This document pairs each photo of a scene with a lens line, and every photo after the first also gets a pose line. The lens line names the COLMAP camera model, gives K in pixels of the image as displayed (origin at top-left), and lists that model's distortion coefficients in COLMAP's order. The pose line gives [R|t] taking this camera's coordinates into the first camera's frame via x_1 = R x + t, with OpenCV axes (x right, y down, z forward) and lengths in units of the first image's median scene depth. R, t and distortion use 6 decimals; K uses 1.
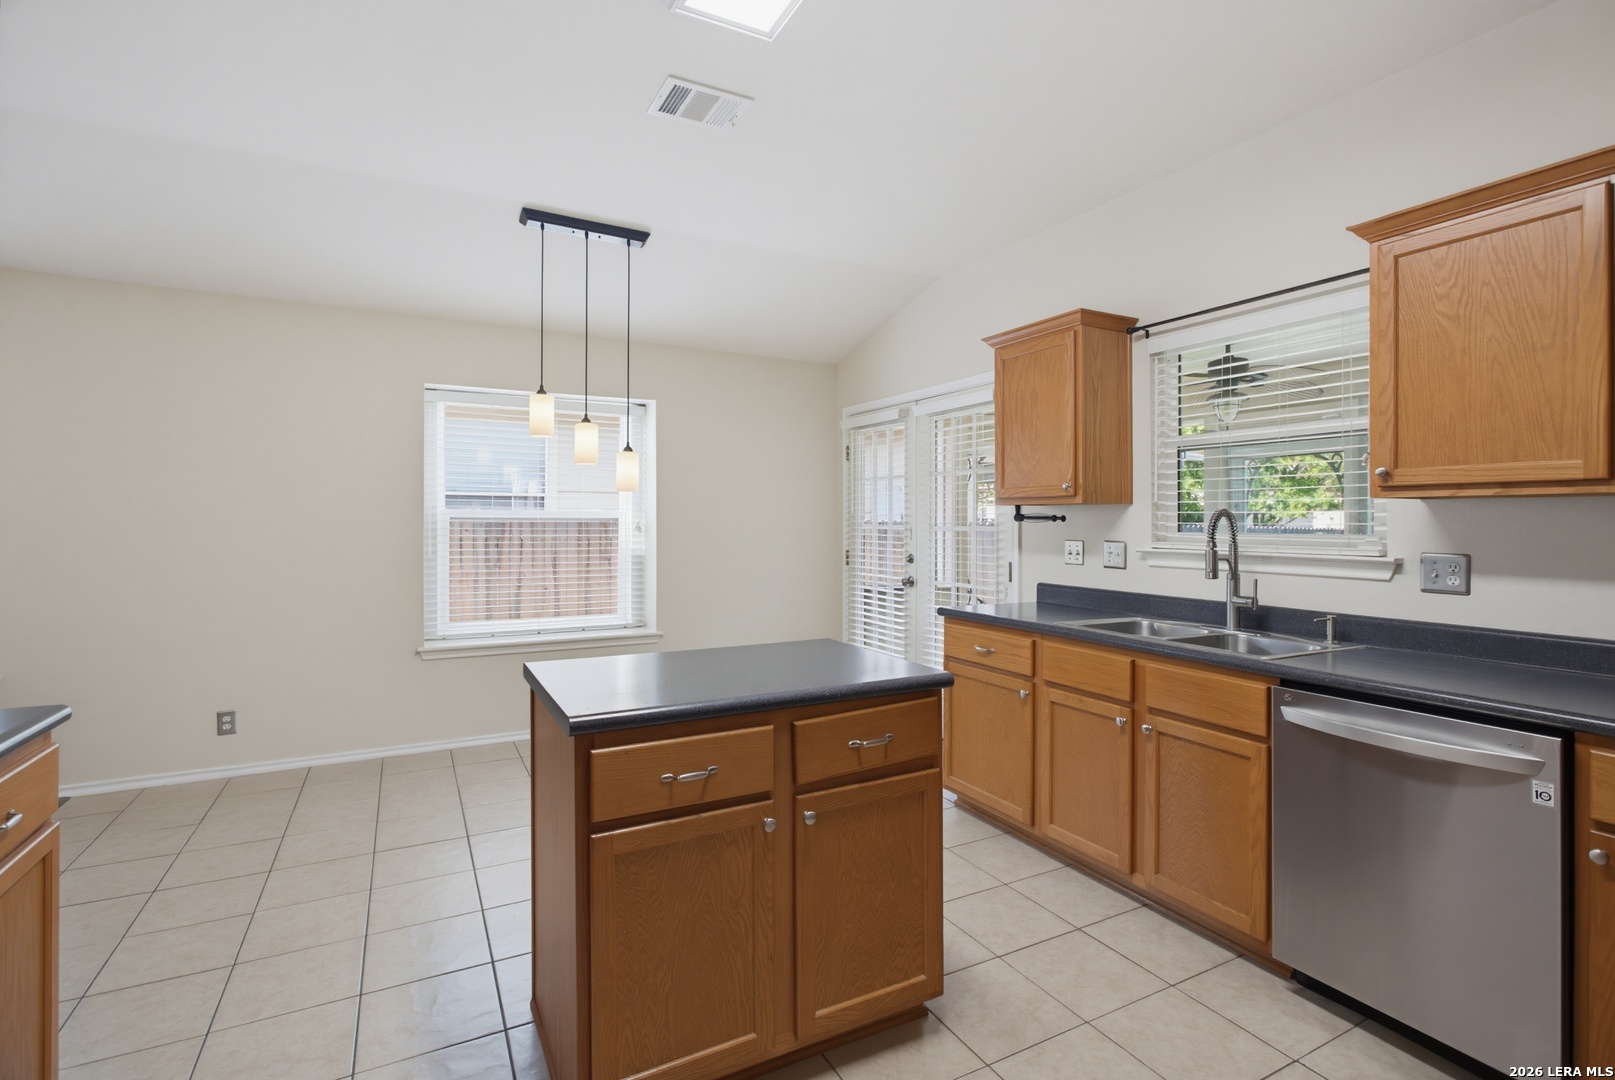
lens RADIAL K [[759.9, 0, 806.9], [0, 759.9, 524.6], [0, 0, 1]] dist [-0.011730, 0.005275]
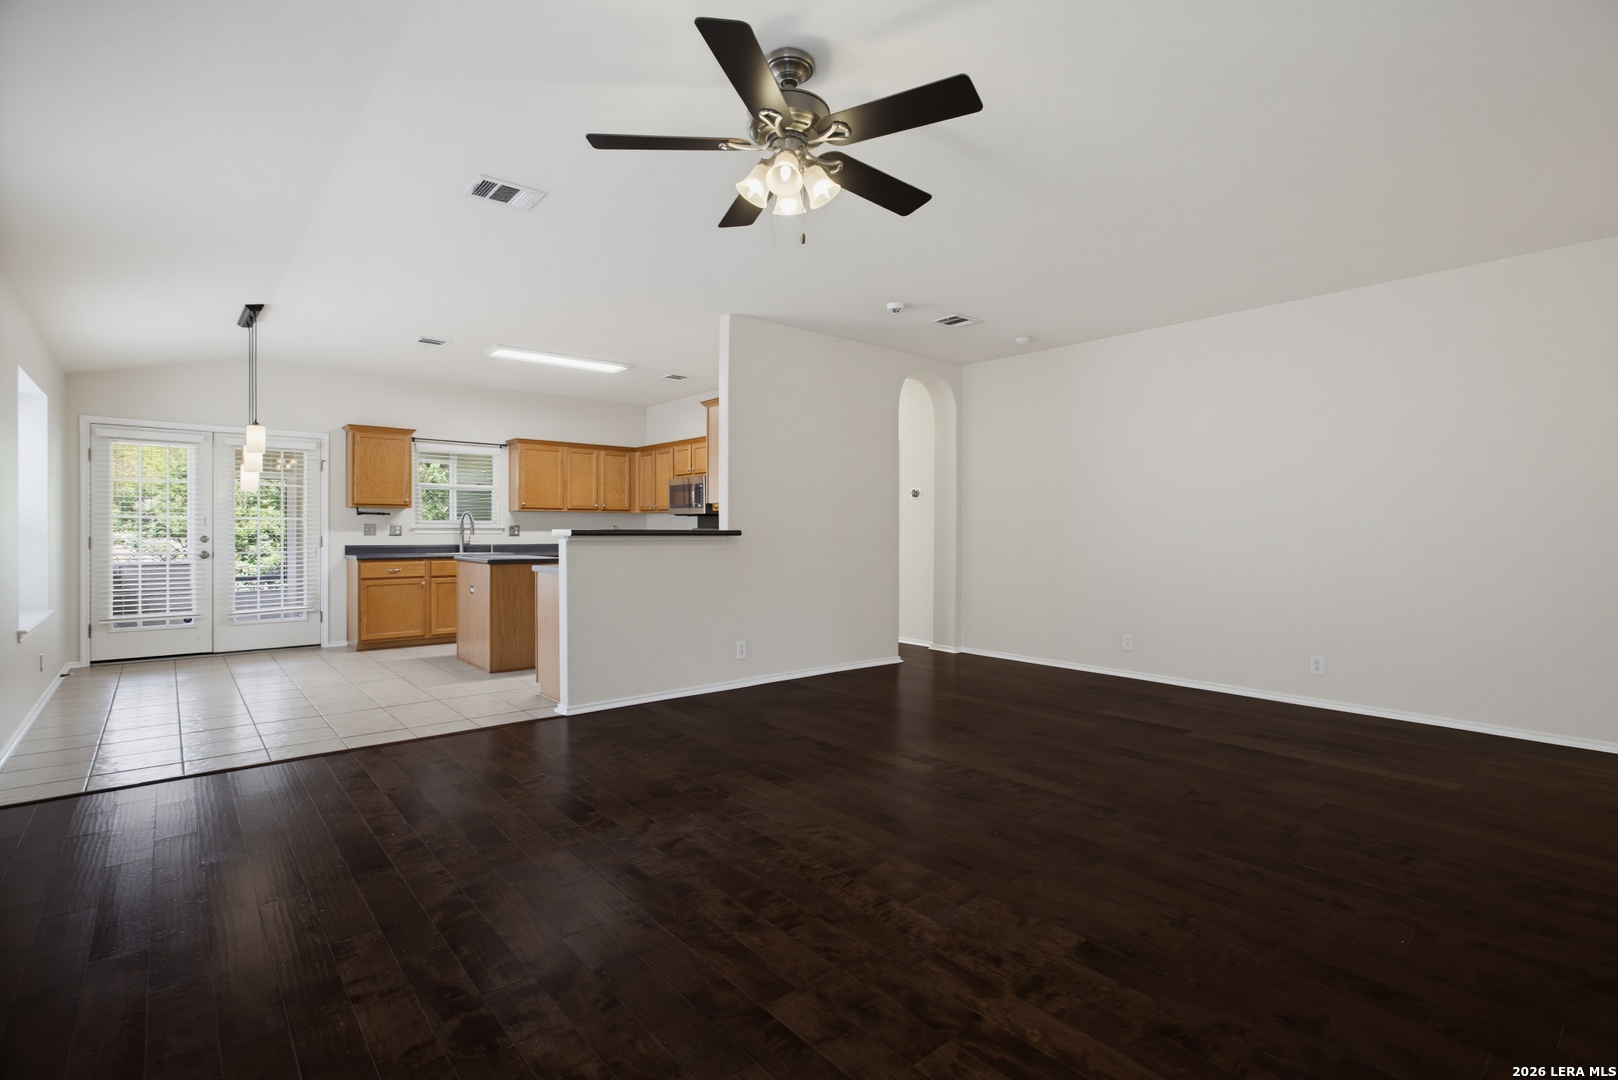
lens RADIAL K [[761.3, 0, 814.5], [0, 761.3, 531.9], [0, 0, 1]] dist [-0.011730, 0.005275]
pose [[-0.223788, -0.005963, 0.974620, -2.282359], [-0.000498, 0.999982, 0.006004, 0.032970], [-0.974638, 0.000859, -0.223786, 0.275047]]
